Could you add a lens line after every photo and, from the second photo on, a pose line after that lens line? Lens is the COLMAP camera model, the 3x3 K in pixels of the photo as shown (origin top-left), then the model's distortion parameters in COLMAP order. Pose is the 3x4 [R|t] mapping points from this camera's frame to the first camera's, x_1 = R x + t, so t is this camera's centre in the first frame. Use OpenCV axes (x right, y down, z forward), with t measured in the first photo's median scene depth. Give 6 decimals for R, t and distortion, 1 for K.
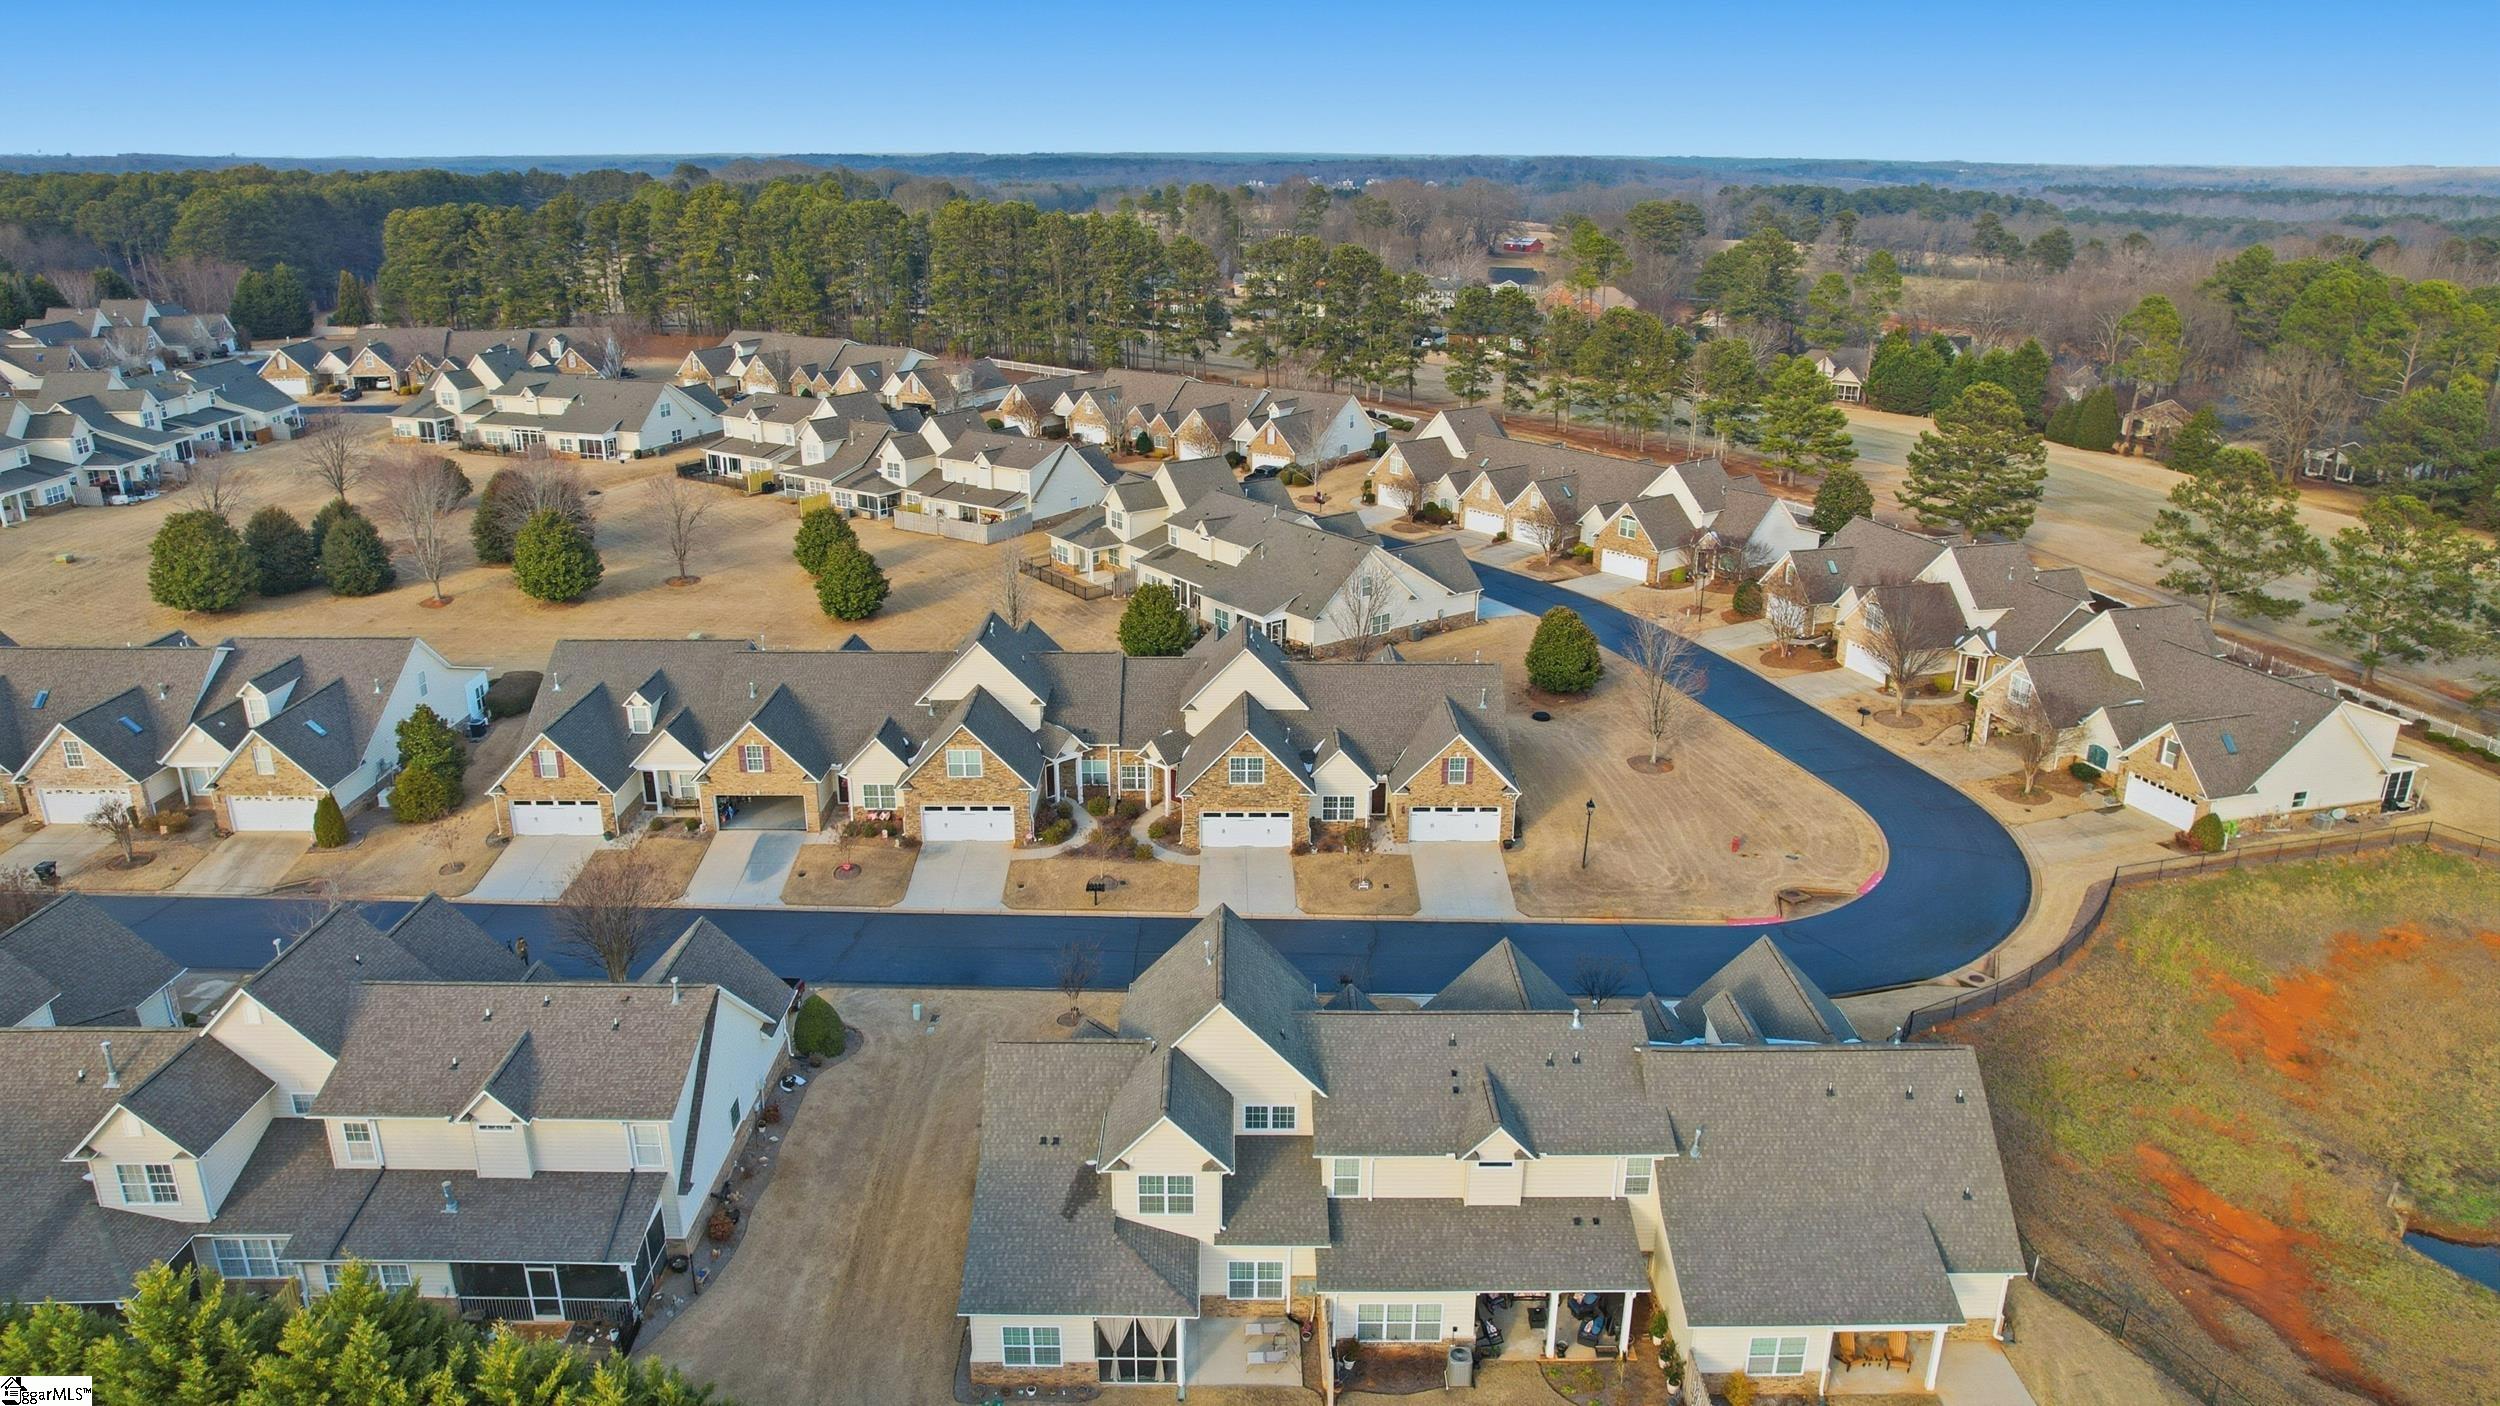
lens RADIAL K [[1580.8, 0, 1254.3], [0, 1580.8, 704.9], [0, 0, 1]] dist [-0.030433, 0.015735]
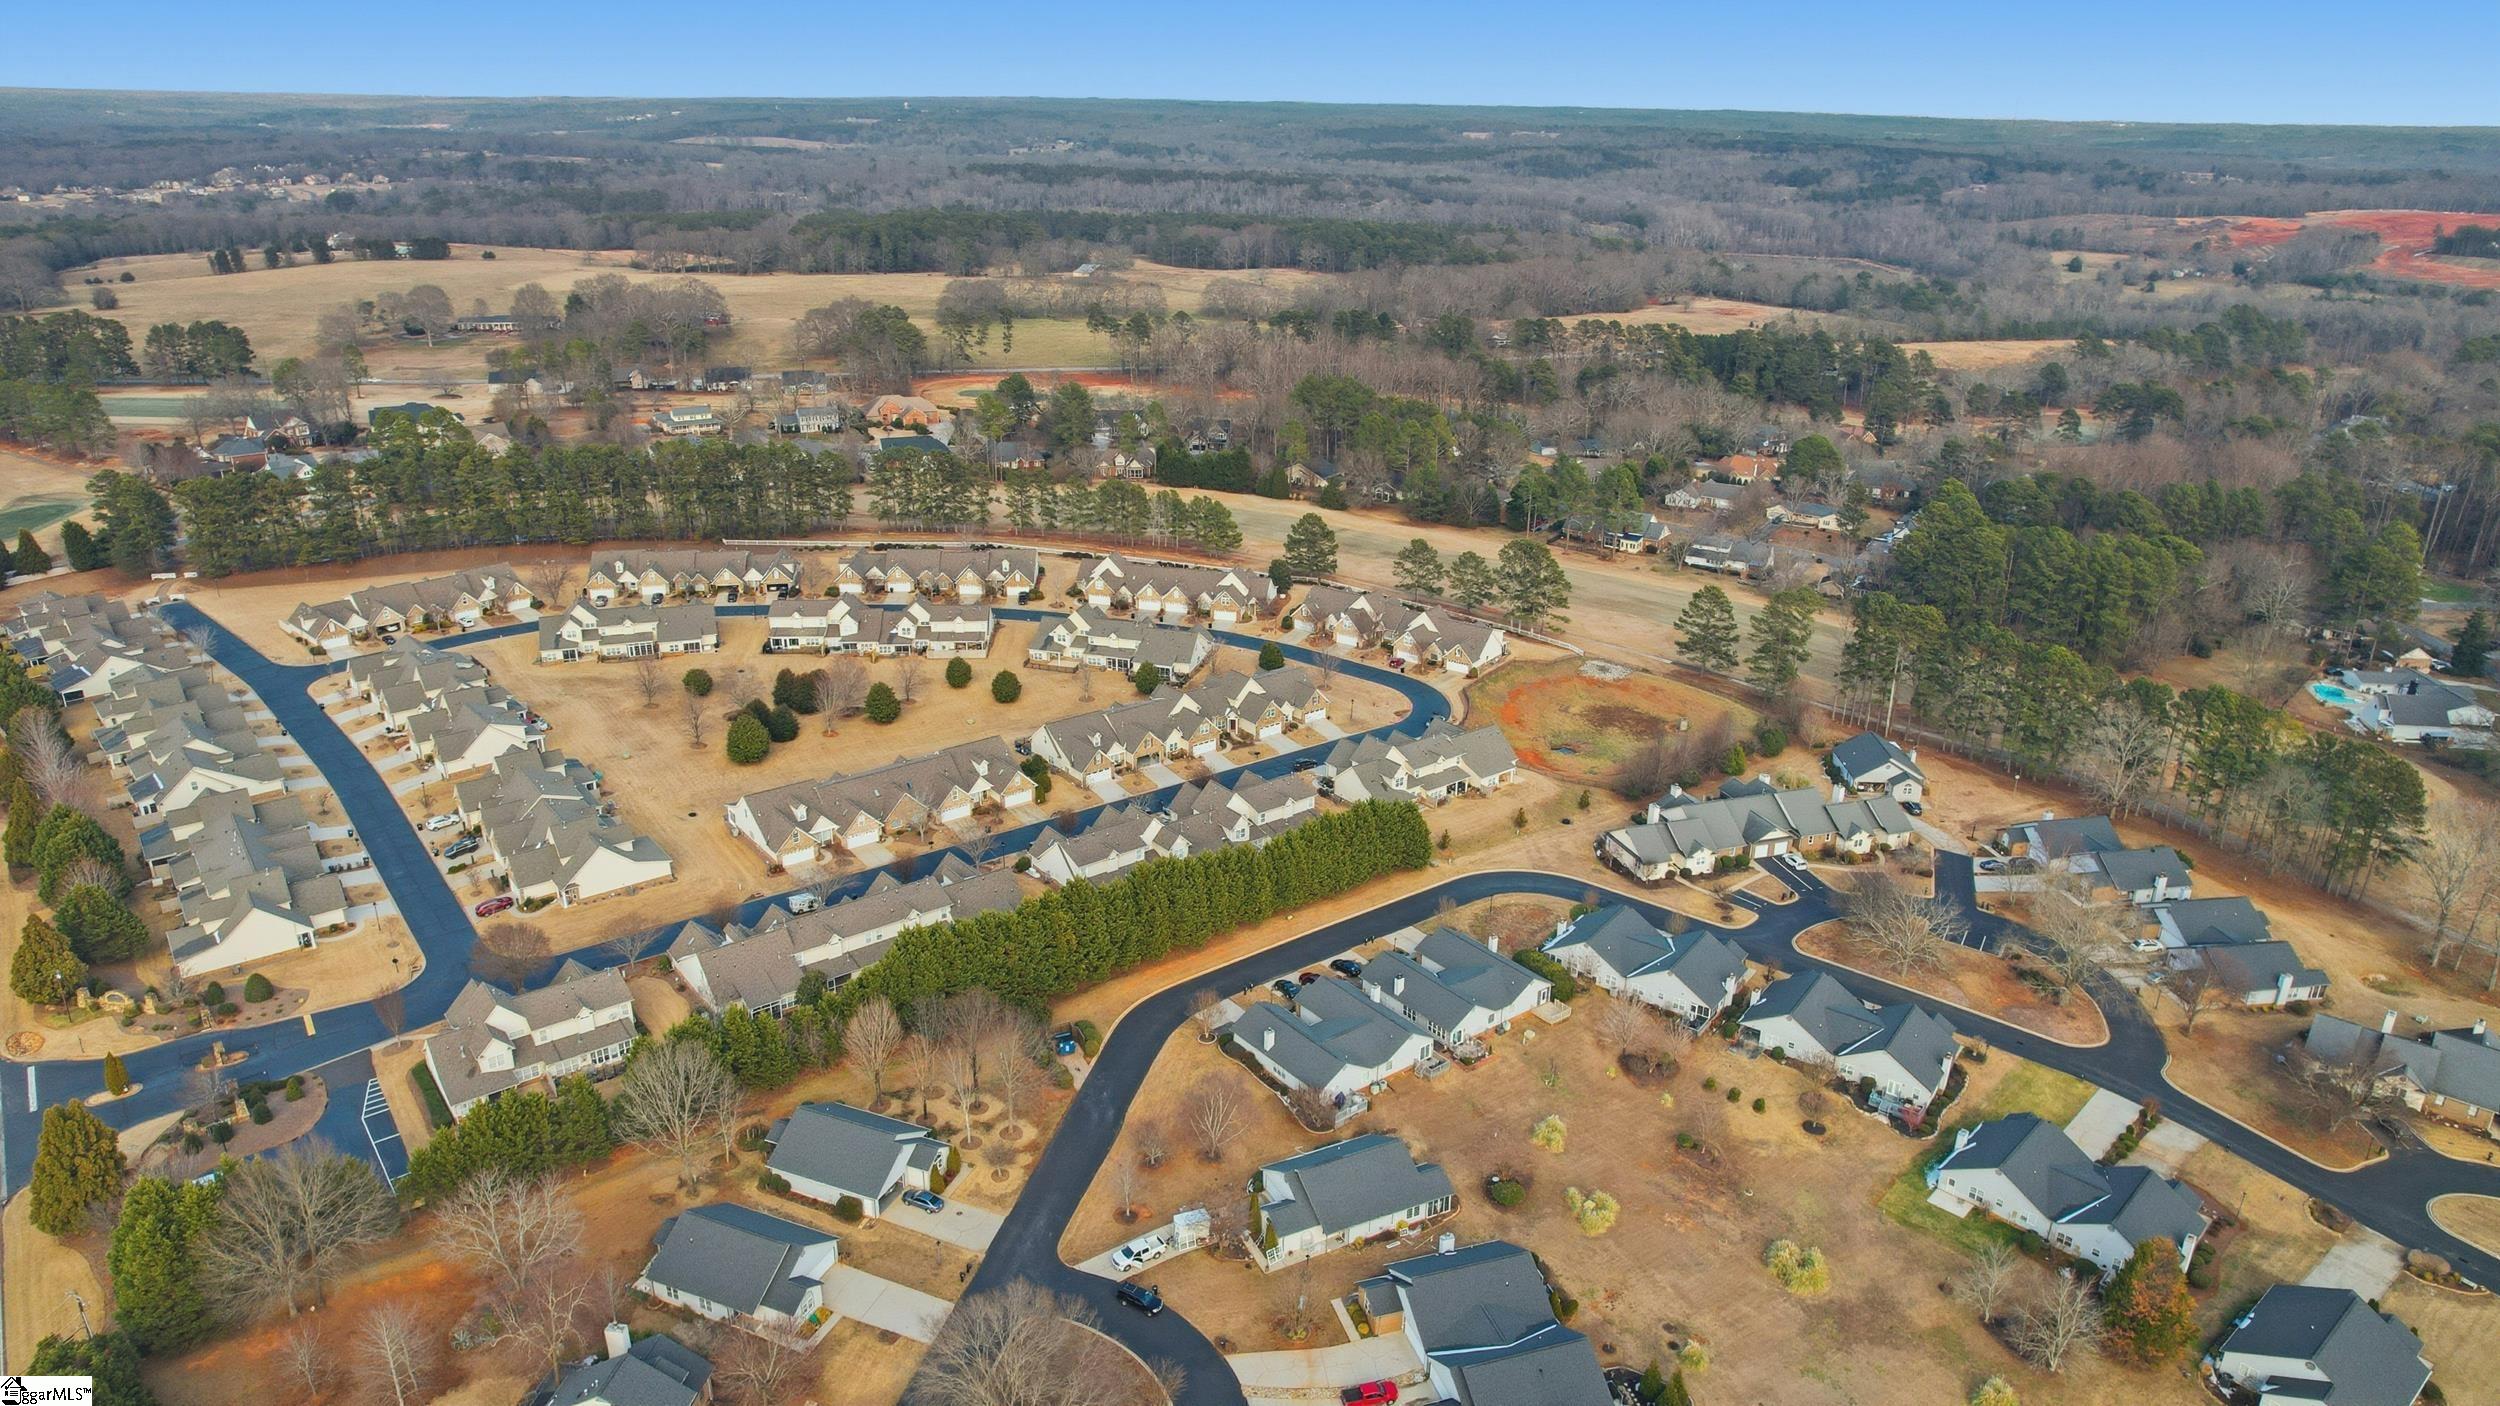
lens RADIAL K [[1580.8, 0, 1253.1], [0, 1580.8, 701.3], [0, 0, 1]] dist [-0.030433, 0.015735]
pose [[0.793004, -0.215264, 0.569918, -1.827535], [0.193112, 0.976071, 0.099969, -0.306399], [-0.577800, 0.030782, 0.815598, -1.623727]]
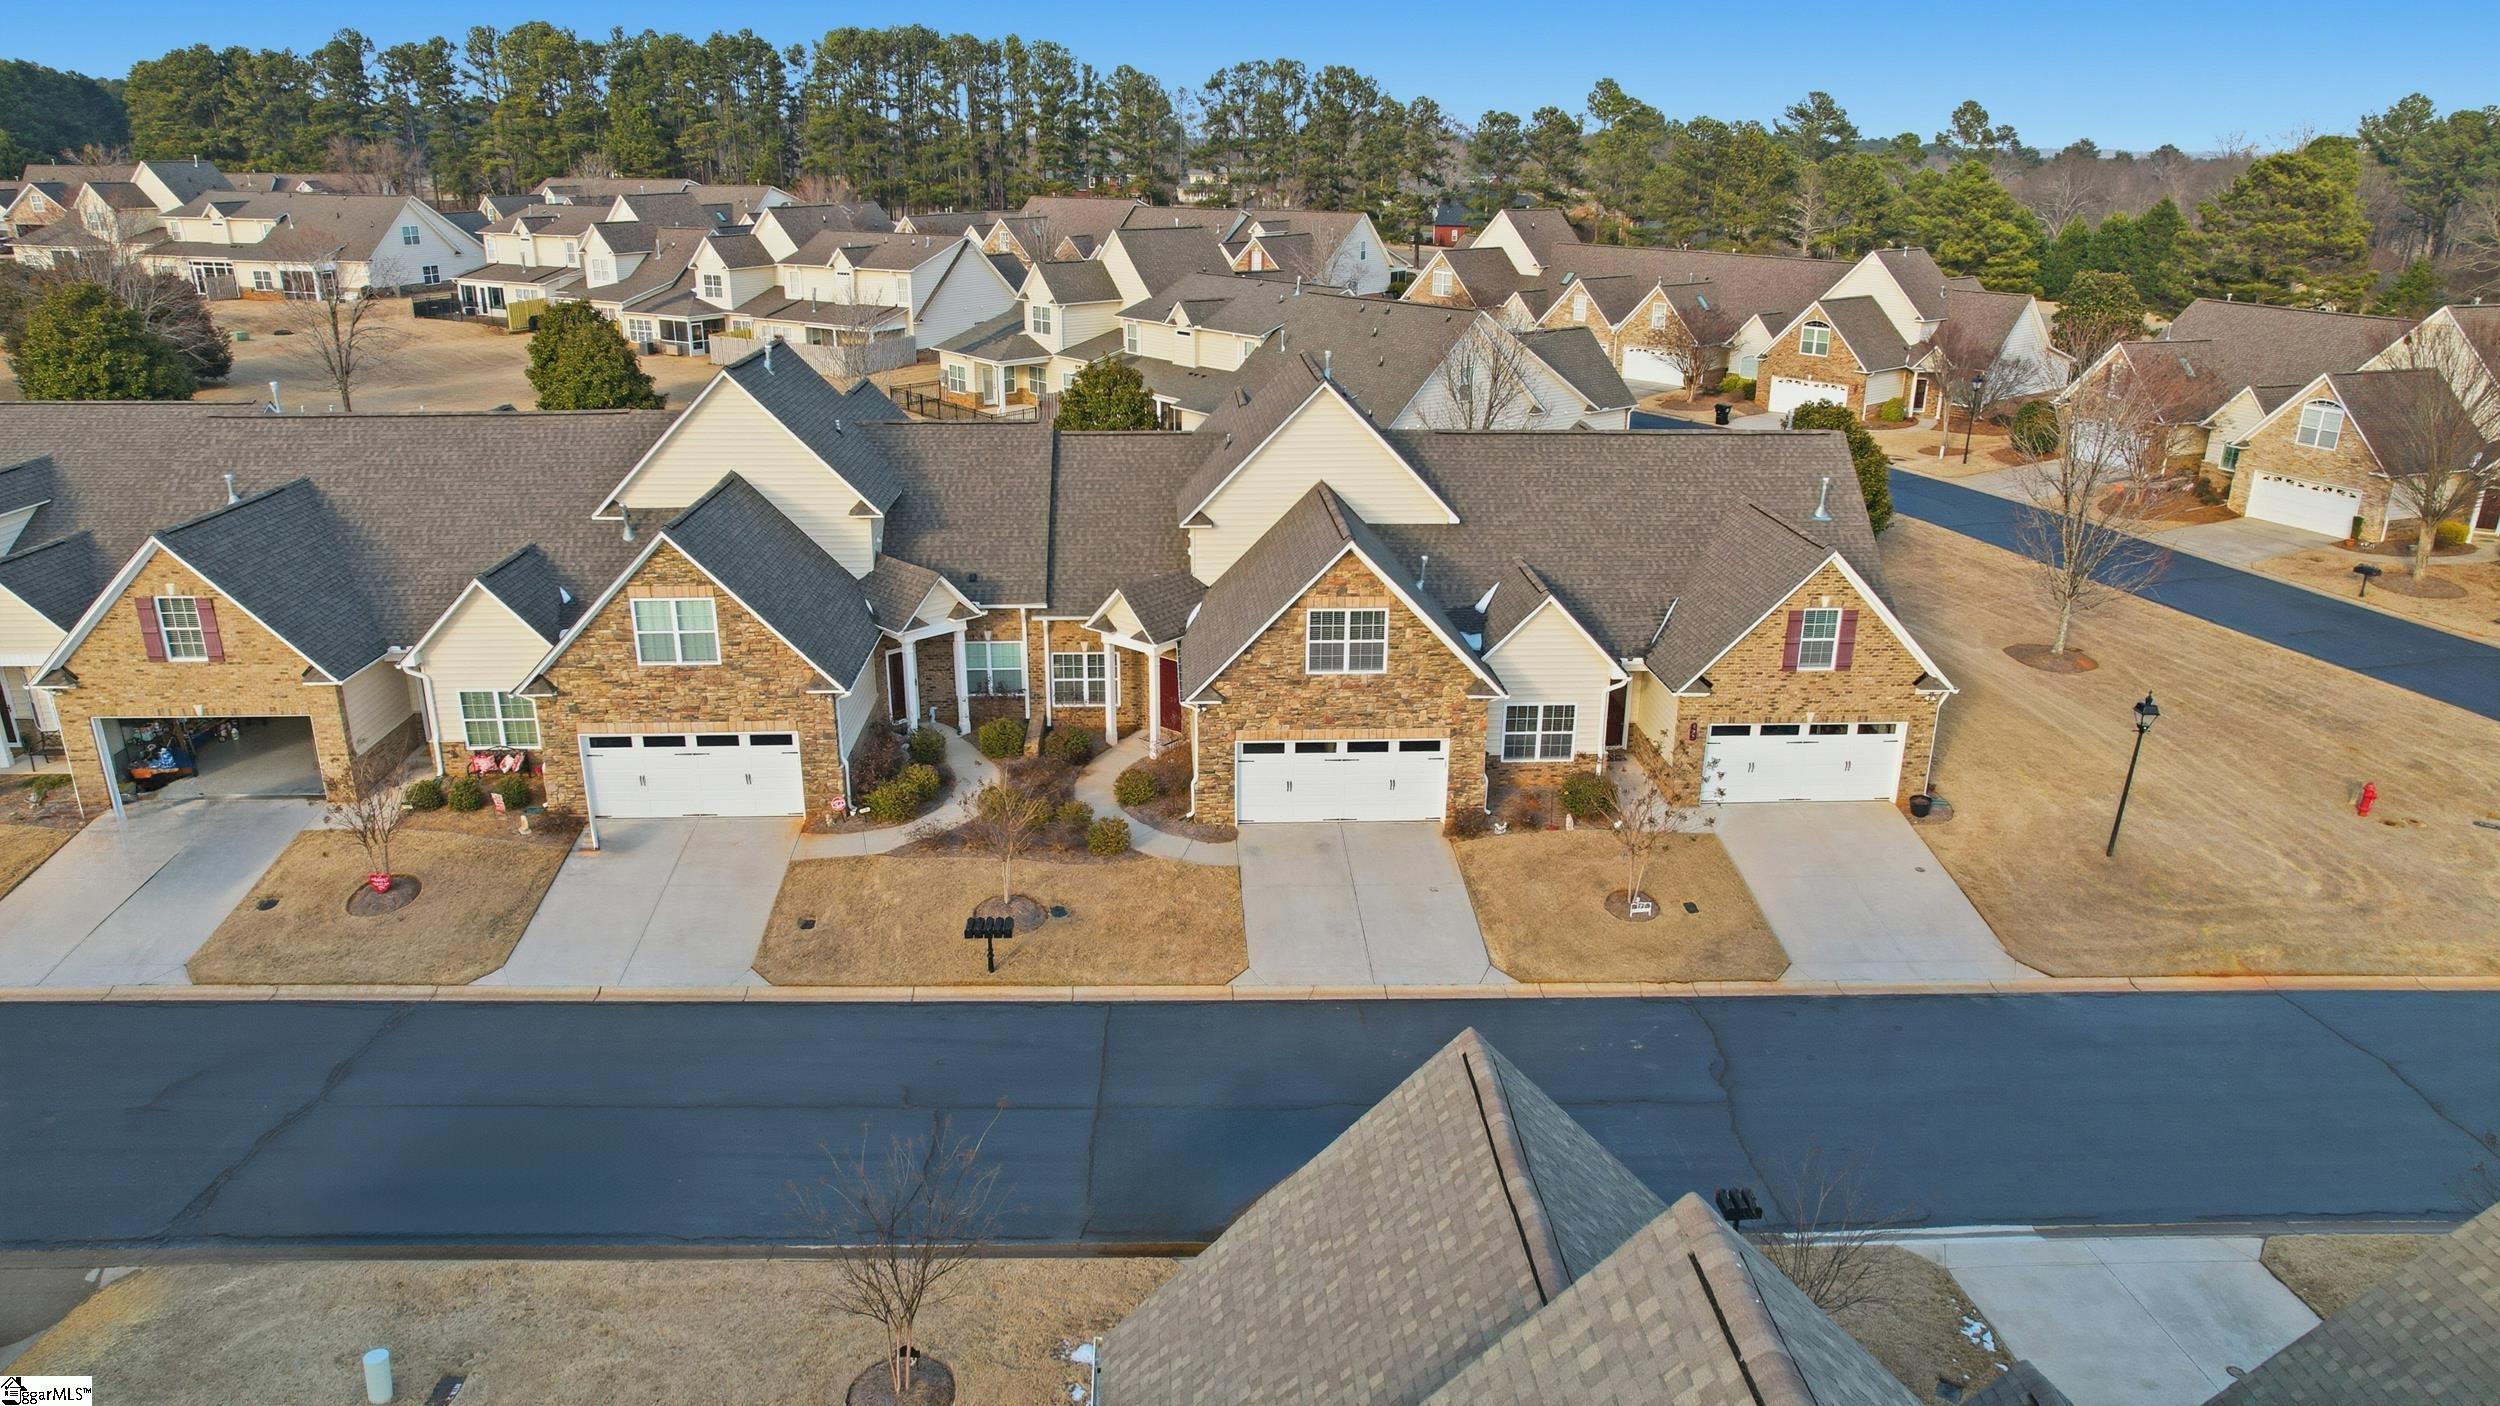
lens RADIAL K [[1580.8, 0, 1246.7], [0, 1580.8, 703.7], [0, 0, 1]] dist [-0.030433, 0.015735]
pose [[0.999237, -0.013158, 0.036775, -0.044353], [0.012922, 0.999894, 0.006636, 0.051246], [-0.036859, -0.006156, 0.999302, 0.533557]]
